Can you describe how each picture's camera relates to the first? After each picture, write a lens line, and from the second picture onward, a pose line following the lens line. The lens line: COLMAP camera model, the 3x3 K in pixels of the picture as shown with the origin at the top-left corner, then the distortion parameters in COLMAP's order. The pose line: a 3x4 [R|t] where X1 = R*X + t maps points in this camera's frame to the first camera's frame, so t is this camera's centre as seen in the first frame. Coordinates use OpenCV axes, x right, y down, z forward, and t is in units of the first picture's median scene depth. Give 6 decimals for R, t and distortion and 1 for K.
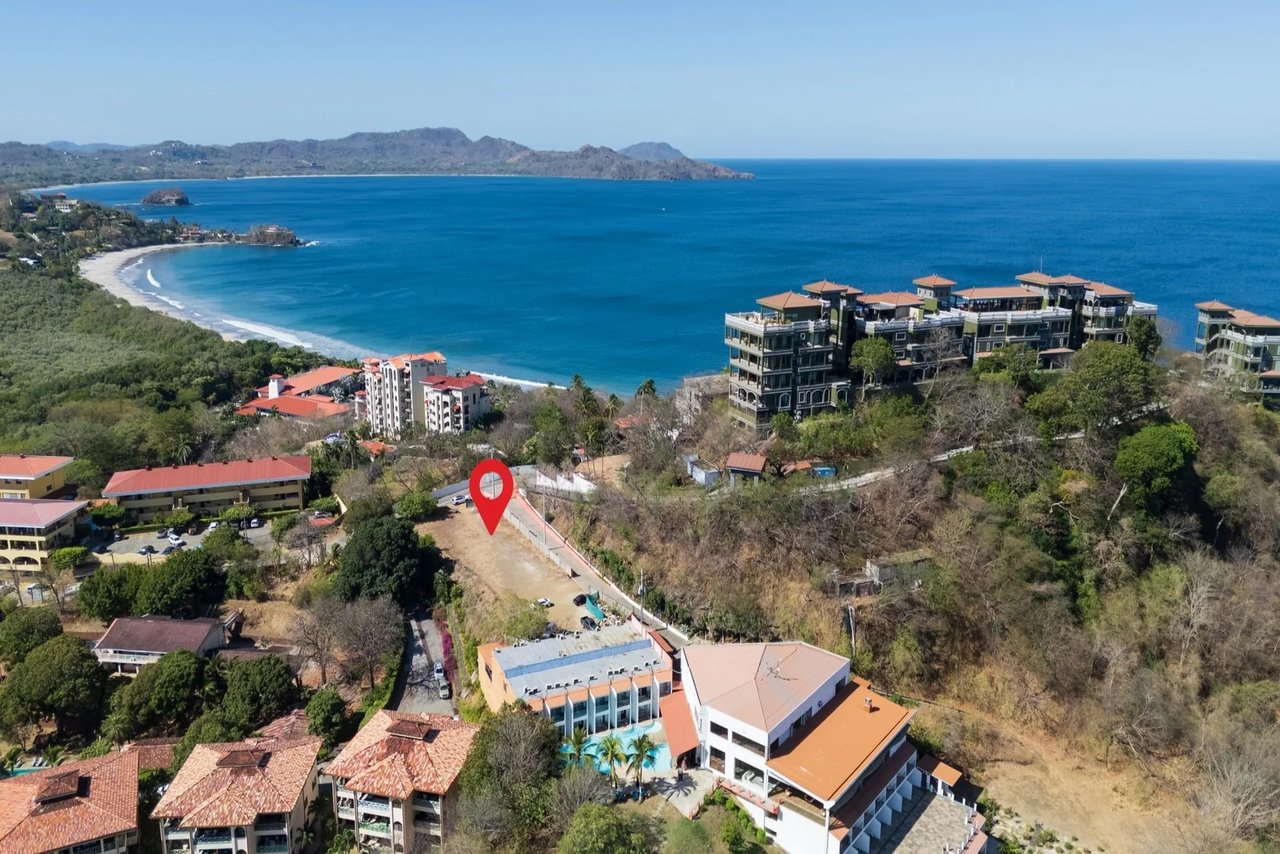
lens RADIAL K [[932.6, 0, 632.4], [0, 932.6, 397.2], [0, 0, 1]] dist [0.079657, -0.087473]
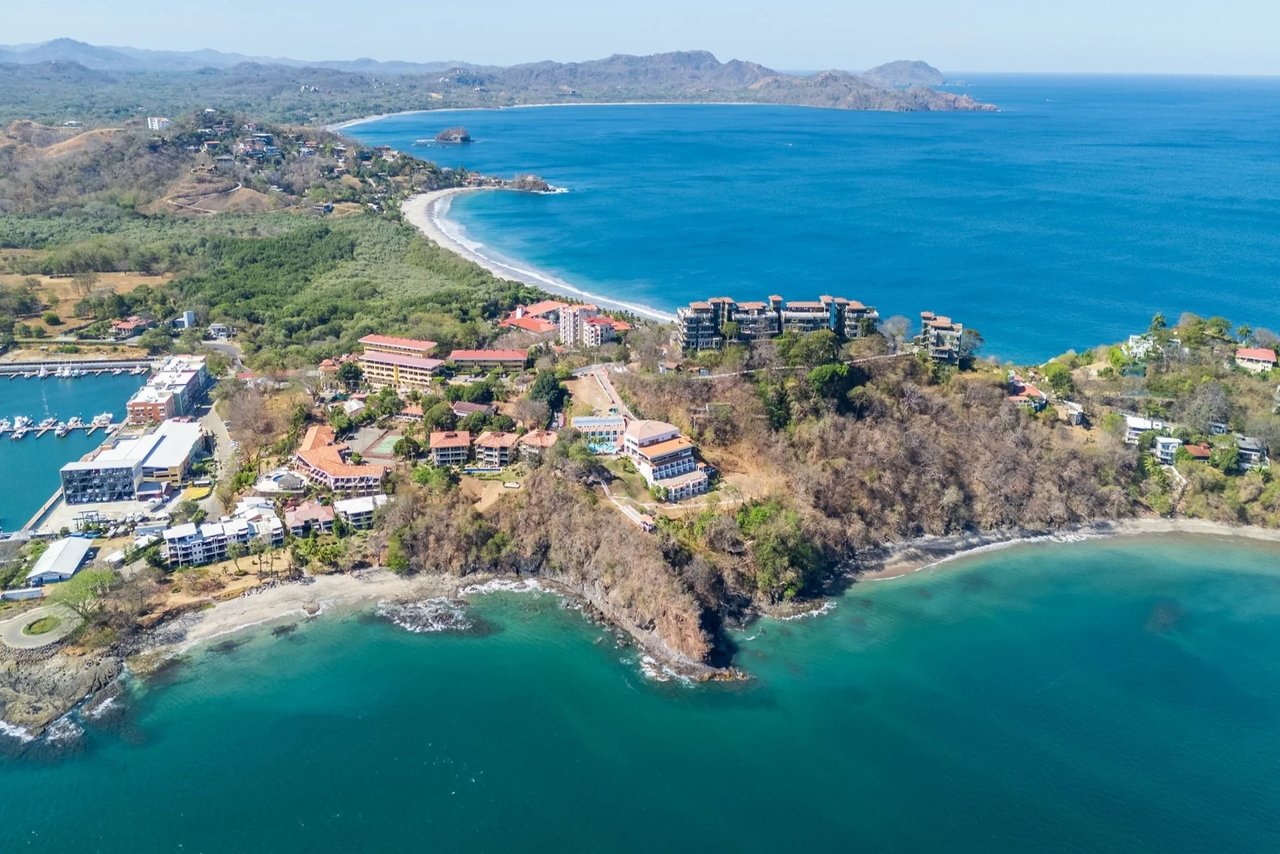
lens RADIAL K [[926.6, 0, 630.5], [0, 926.6, 426.8], [0, 0, 1]] dist [0.086294, -0.087627]
pose [[0.964886, 0.100987, -0.242478, 0.398410], [-0.071341, 0.989193, 0.128094, -0.053130], [0.252793, -0.106298, 0.961663, -0.968928]]
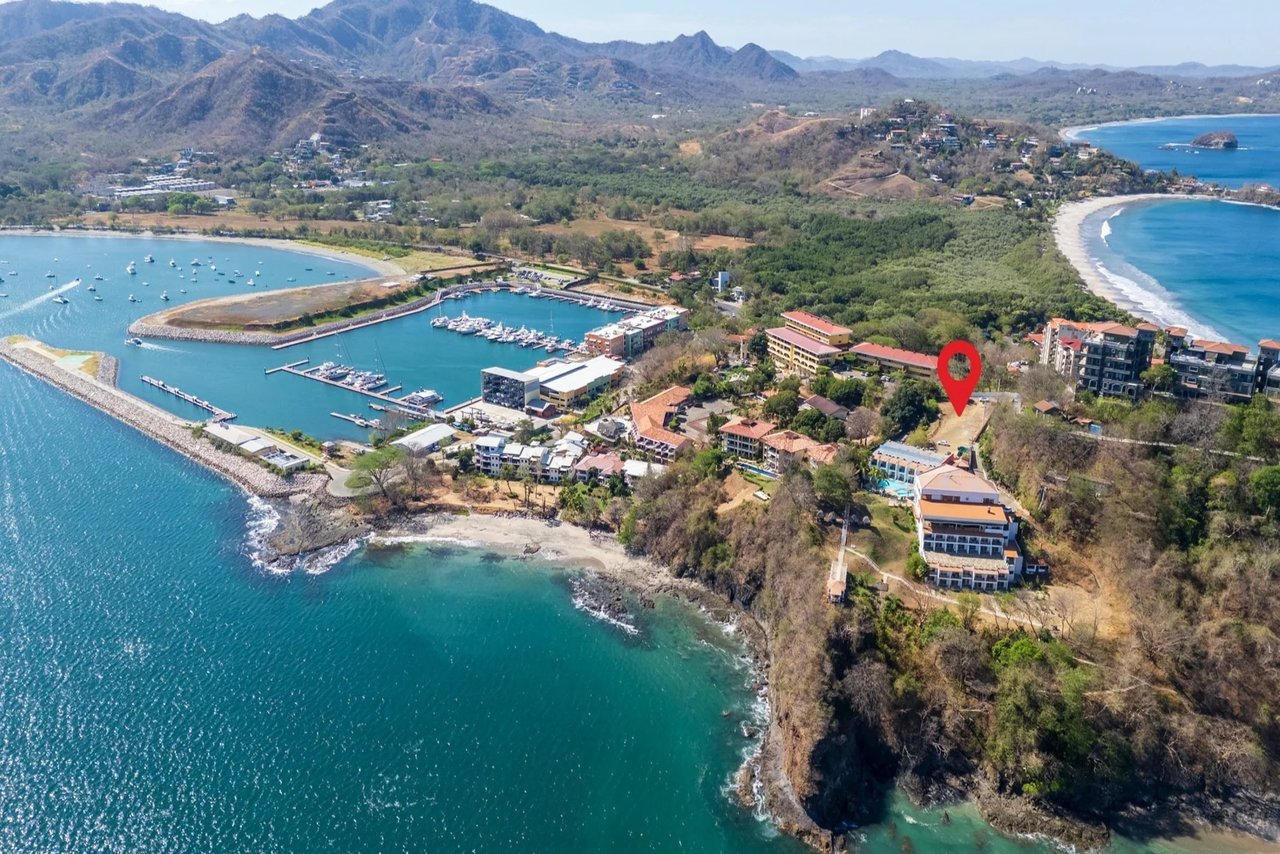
lens RADIAL K [[932.6, 0, 632.4], [0, 932.6, 397.2], [0, 0, 1]] dist [0.079657, -0.087473]
pose [[0.498515, 0.286517, -0.818163, 0.734669], [-0.217597, 0.954942, 0.201833, -0.088195], [0.839127, 0.077413, 0.538398, -0.425092]]
